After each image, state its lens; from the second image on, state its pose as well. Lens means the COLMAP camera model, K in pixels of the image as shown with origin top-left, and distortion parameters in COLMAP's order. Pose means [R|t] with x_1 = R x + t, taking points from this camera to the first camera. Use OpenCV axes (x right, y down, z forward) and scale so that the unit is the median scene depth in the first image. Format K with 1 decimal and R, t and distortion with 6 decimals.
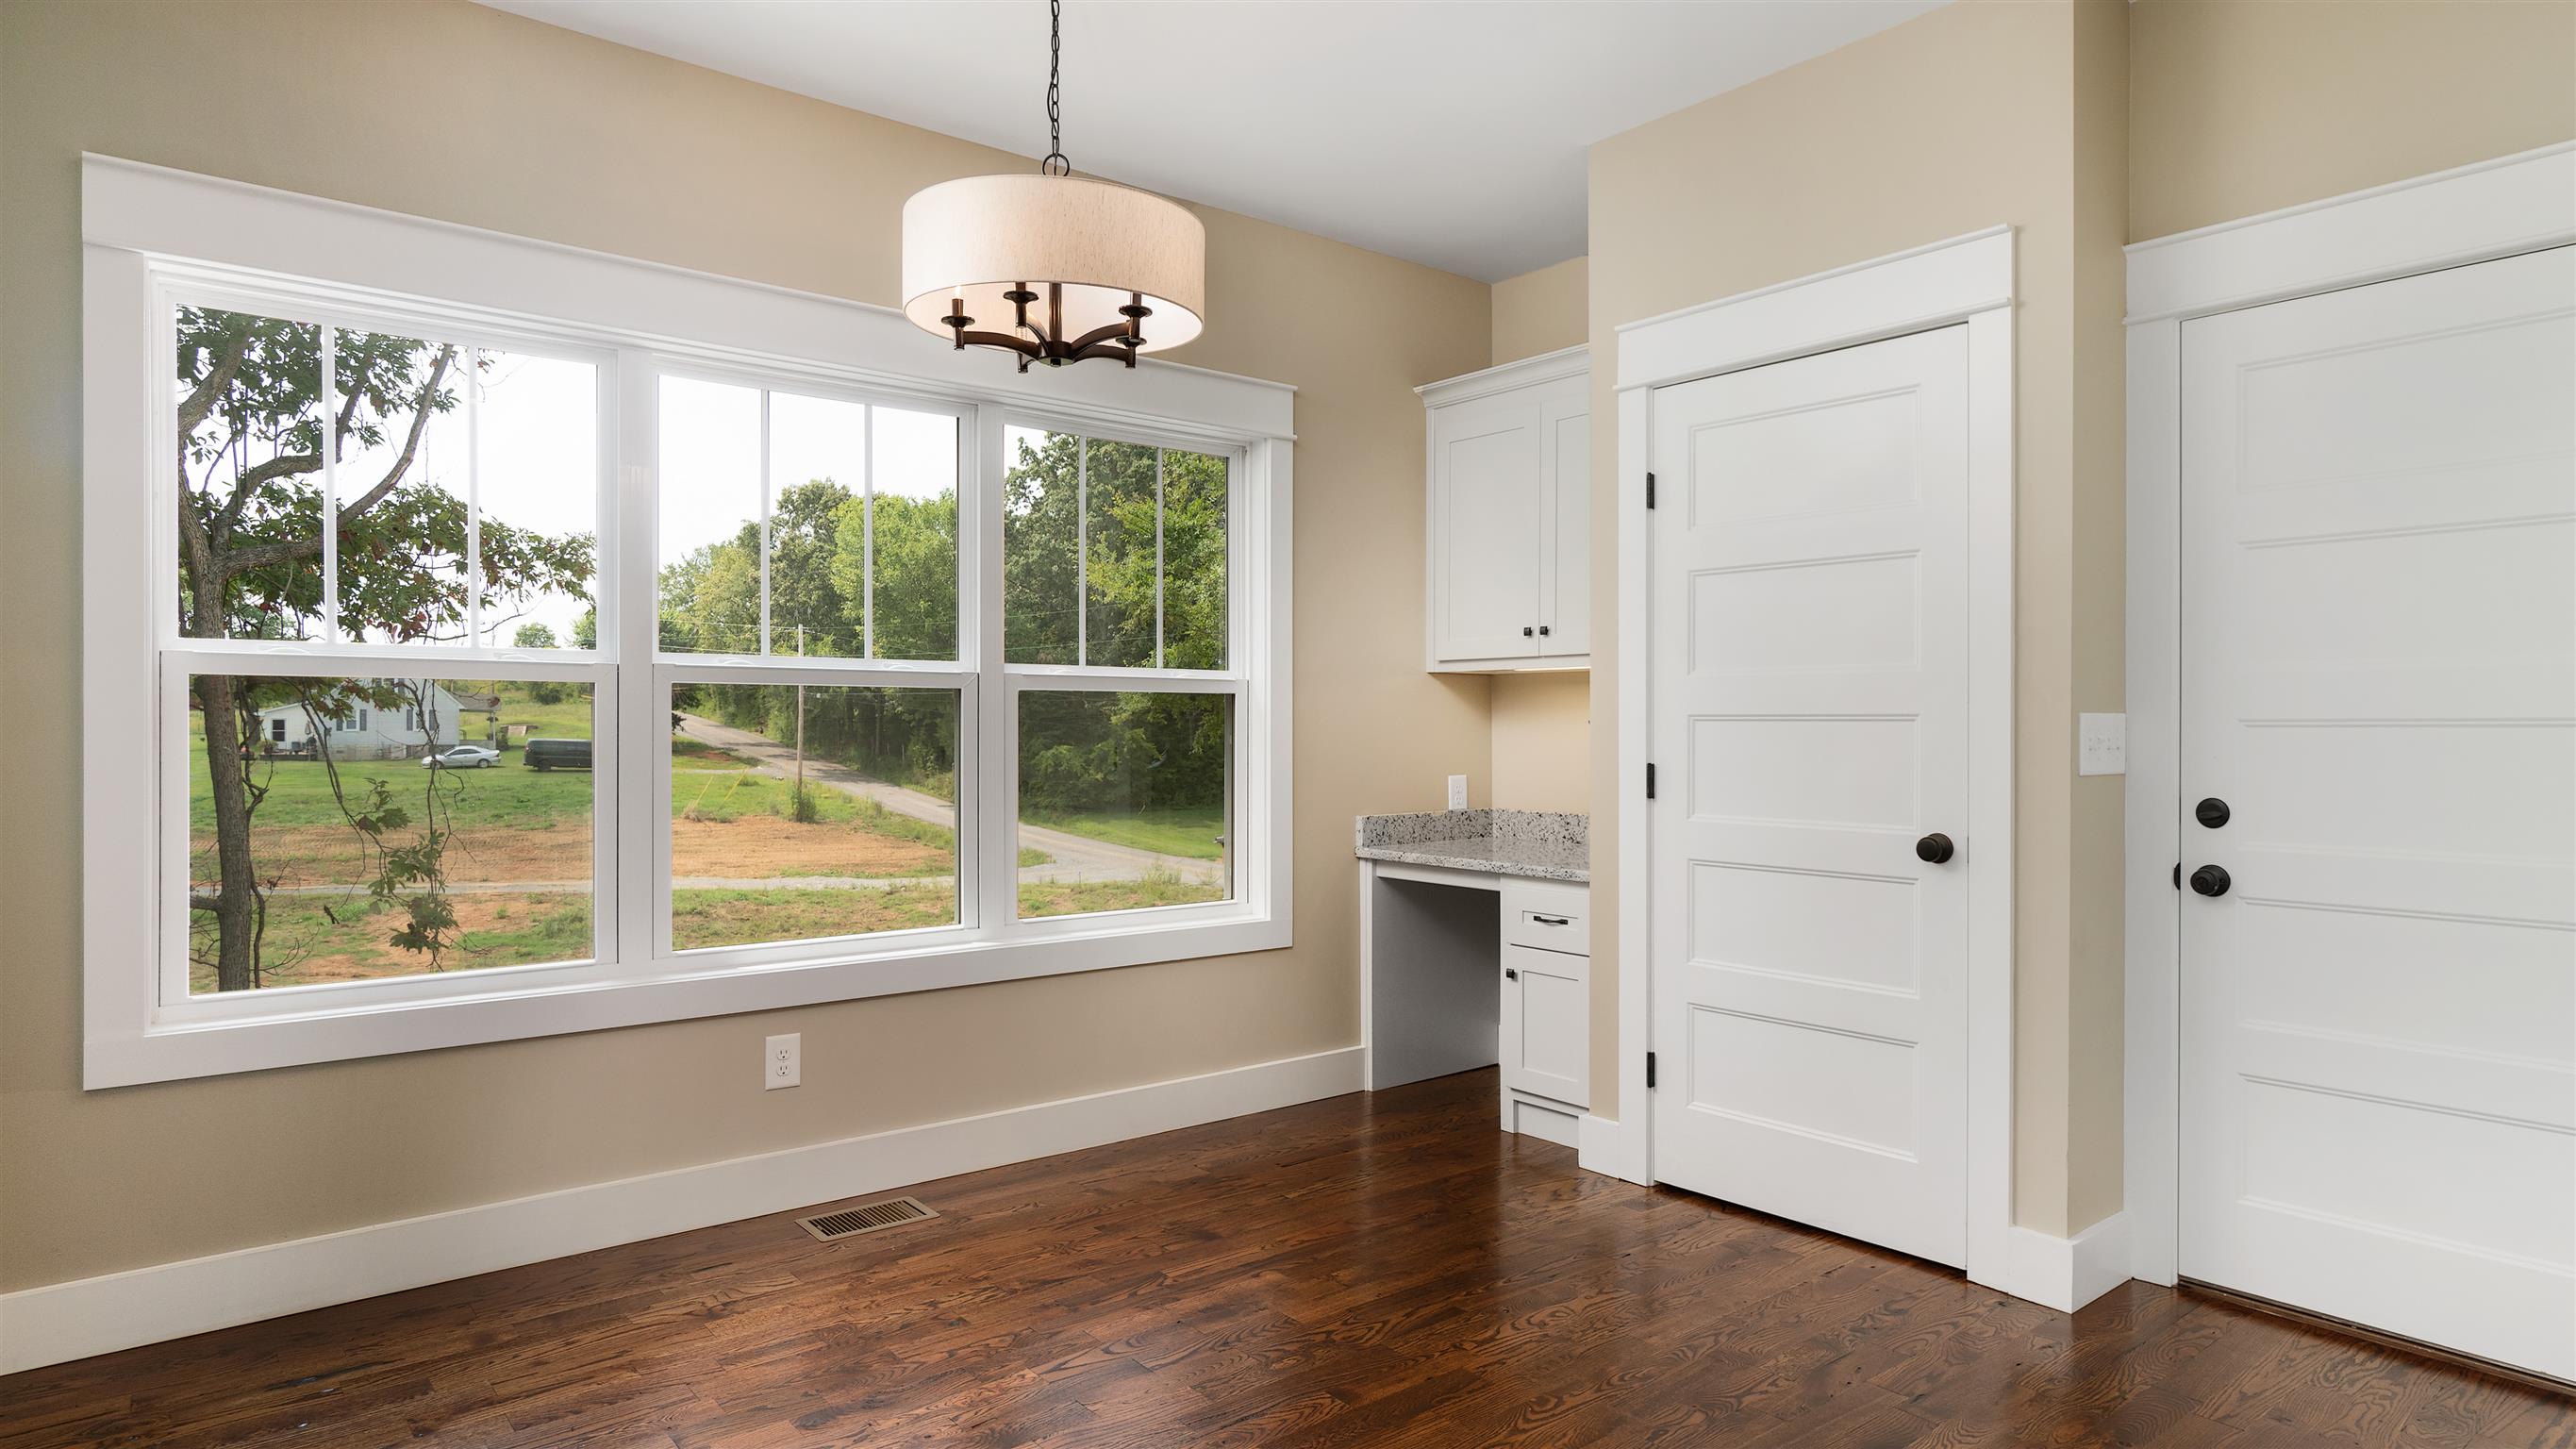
lens RADIAL K [[1435.8, 0, 1282.7], [0, 1435.8, 703.6], [0, 0, 1]] dist [-0.004684, 0.000964]
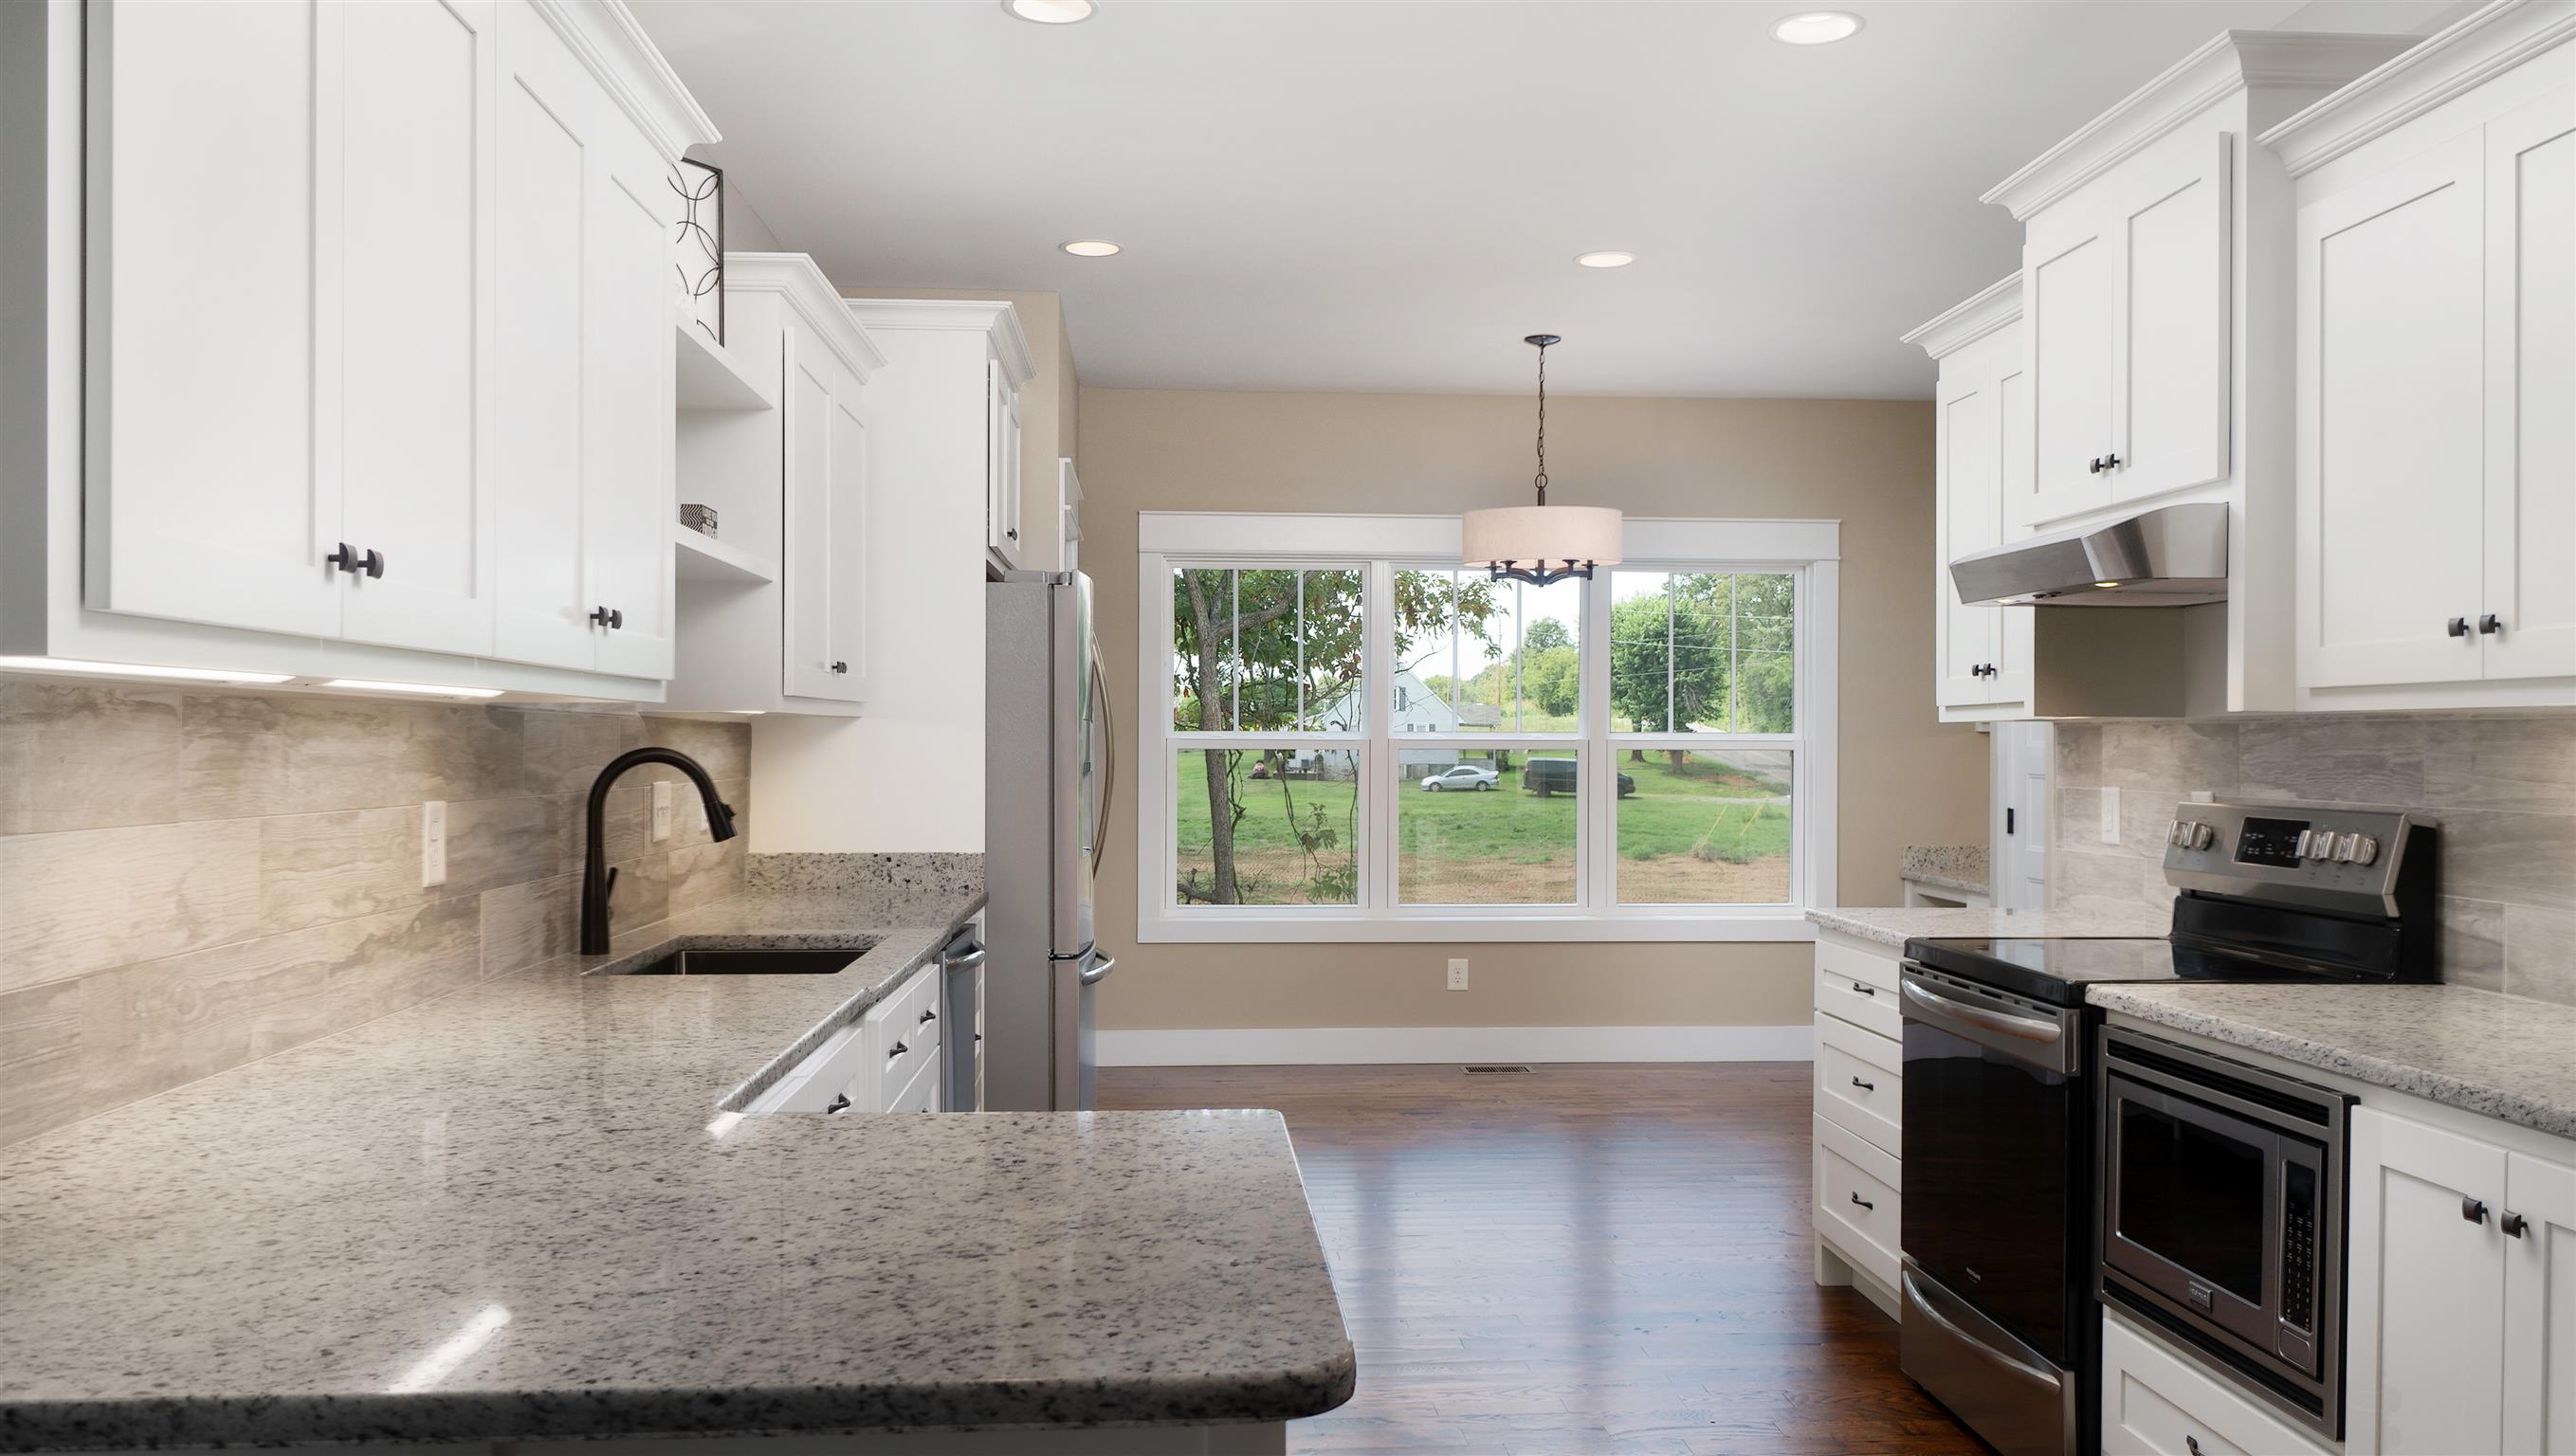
lens RADIAL K [[1955.2, 0, 1292.7], [0, 1955.2, 723.2], [0, 0, 1]] dist [0.043294, 0.003538]
pose [[0.819193, -0.003419, -0.573508, 0.238245], [0.007002, 0.999967, 0.004040, -0.016097], [0.573476, -0.007325, 0.819190, -0.289205]]
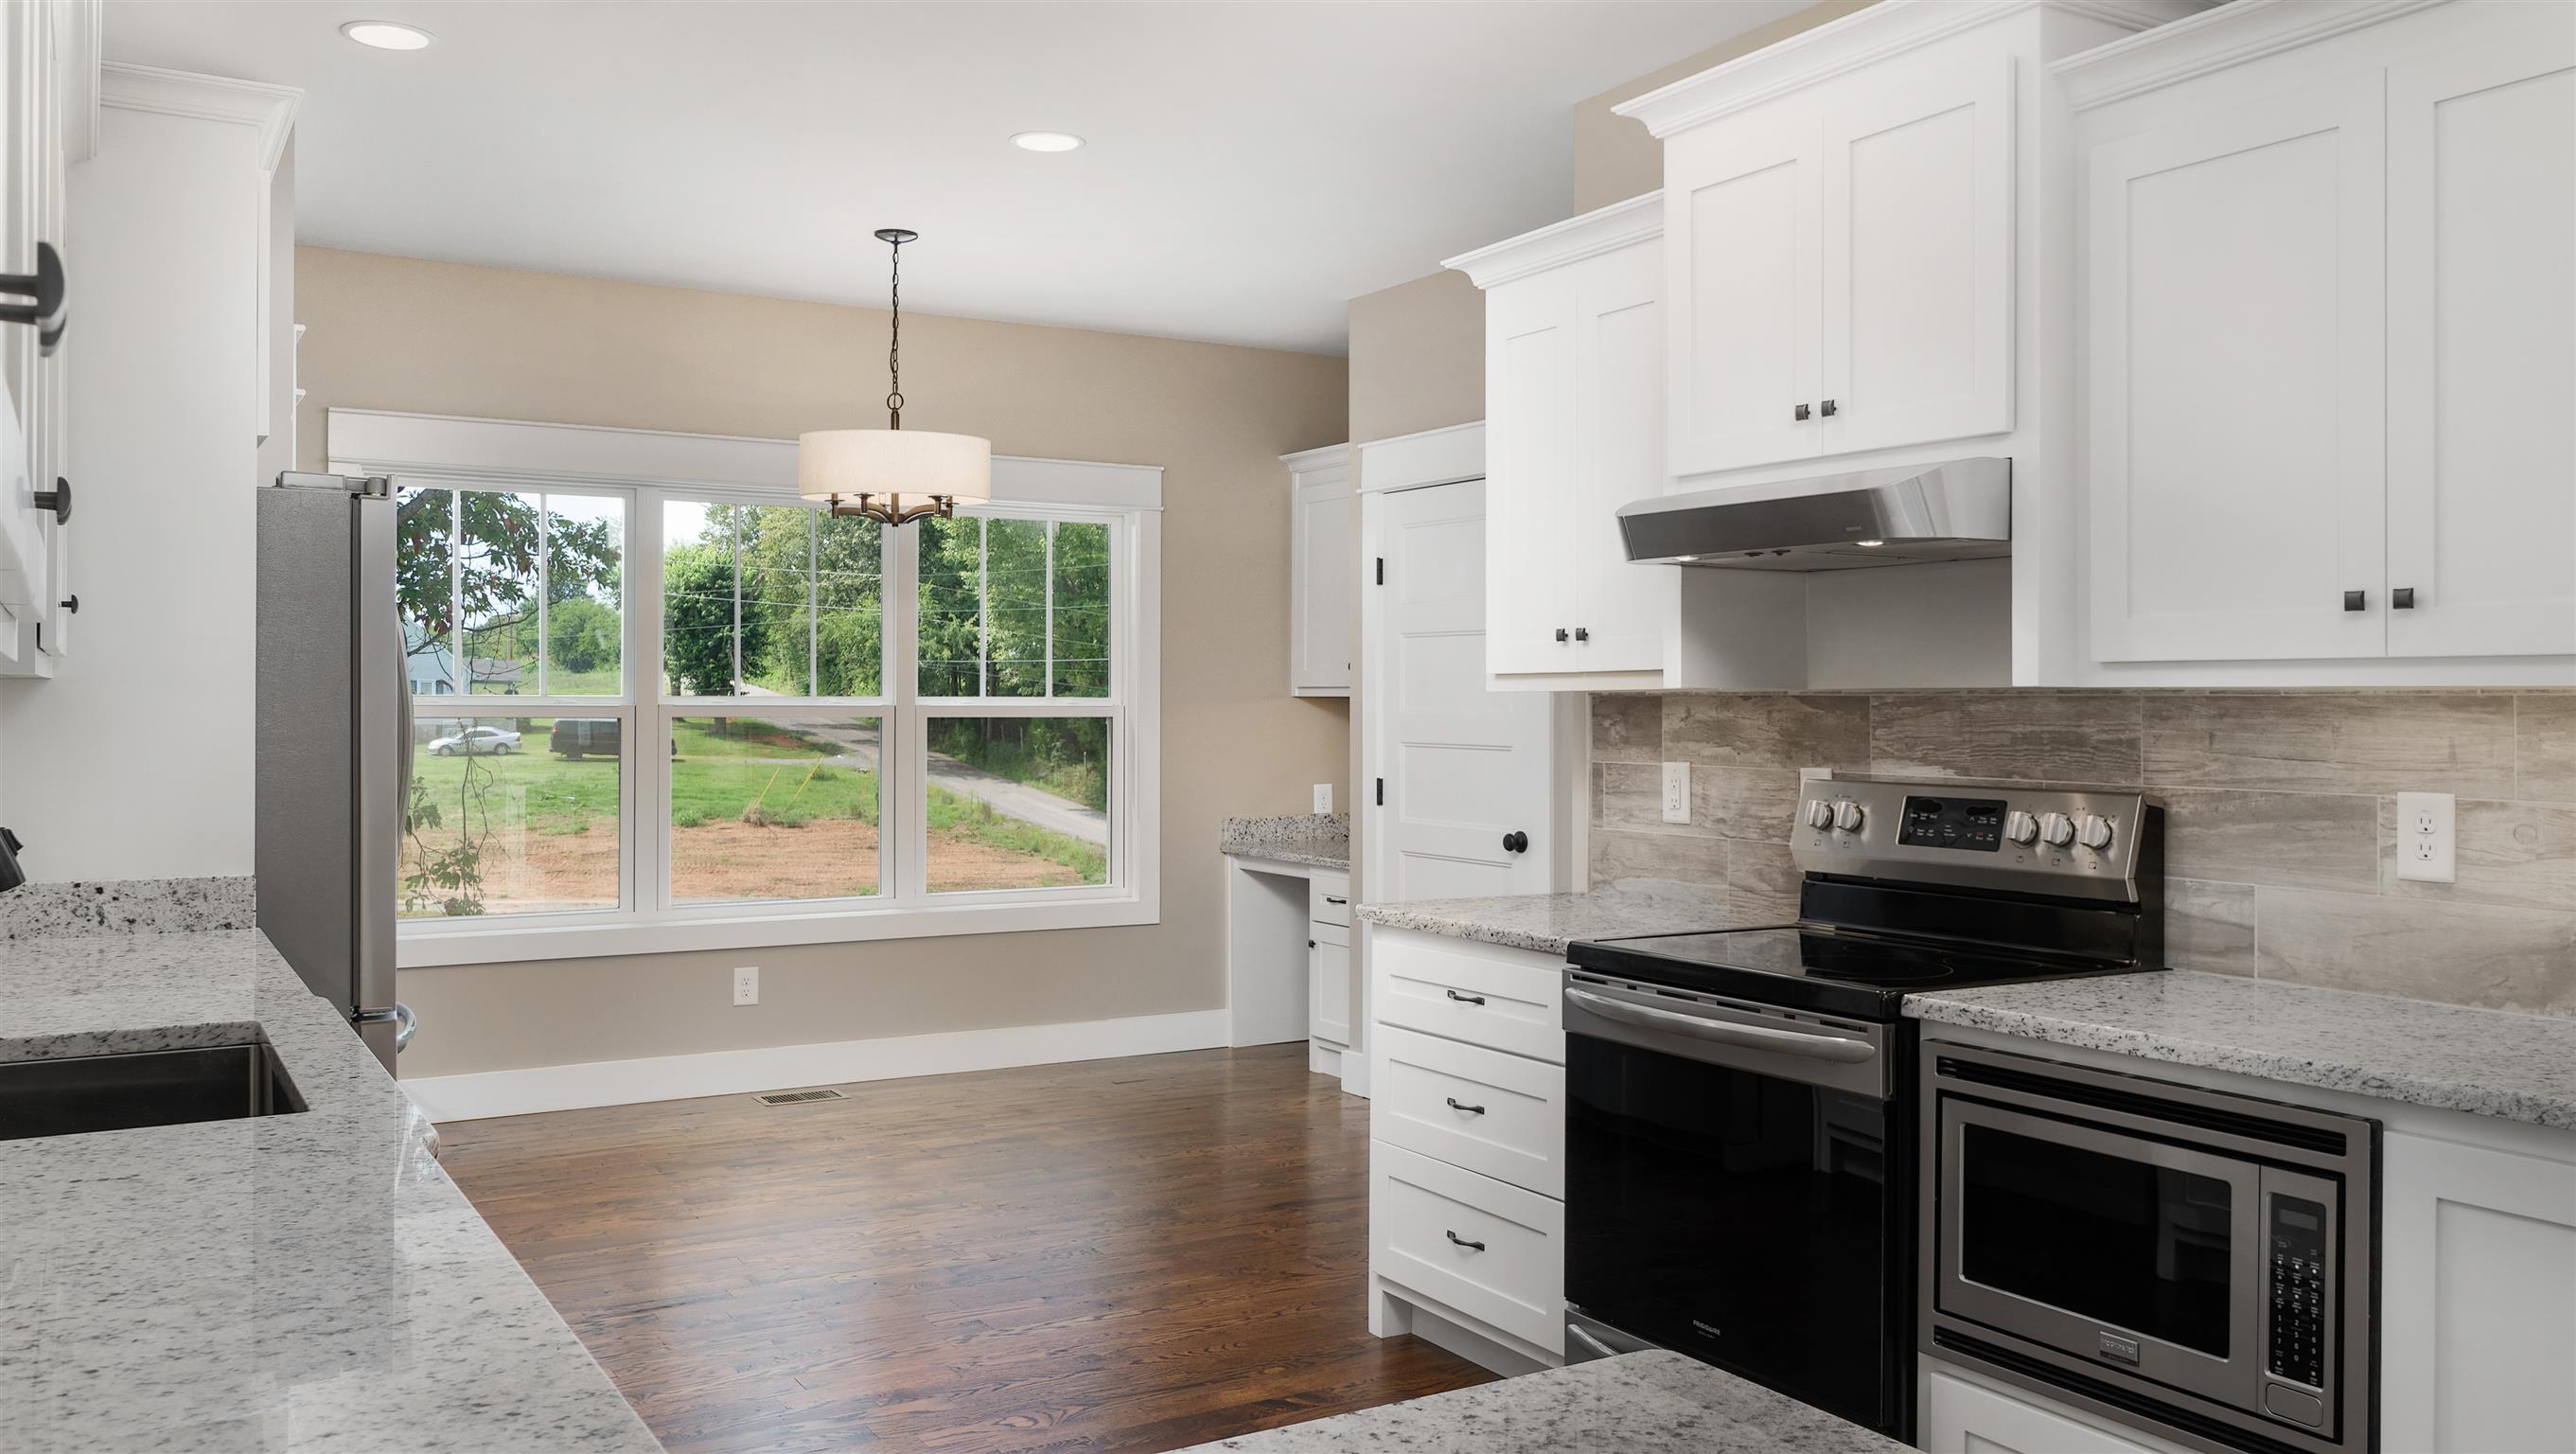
lens RADIAL K [[2010.2, 0, 1260.0], [0, 2010.2, 681.2], [0, 0, 1]] dist [0.011823, 0.009089]
pose [[0.989223, 0.001274, -0.146414, 0.129046], [-0.000429, 0.999983, 0.005802, -0.017815], [0.146419, -0.005677, 0.989206, -0.257197]]
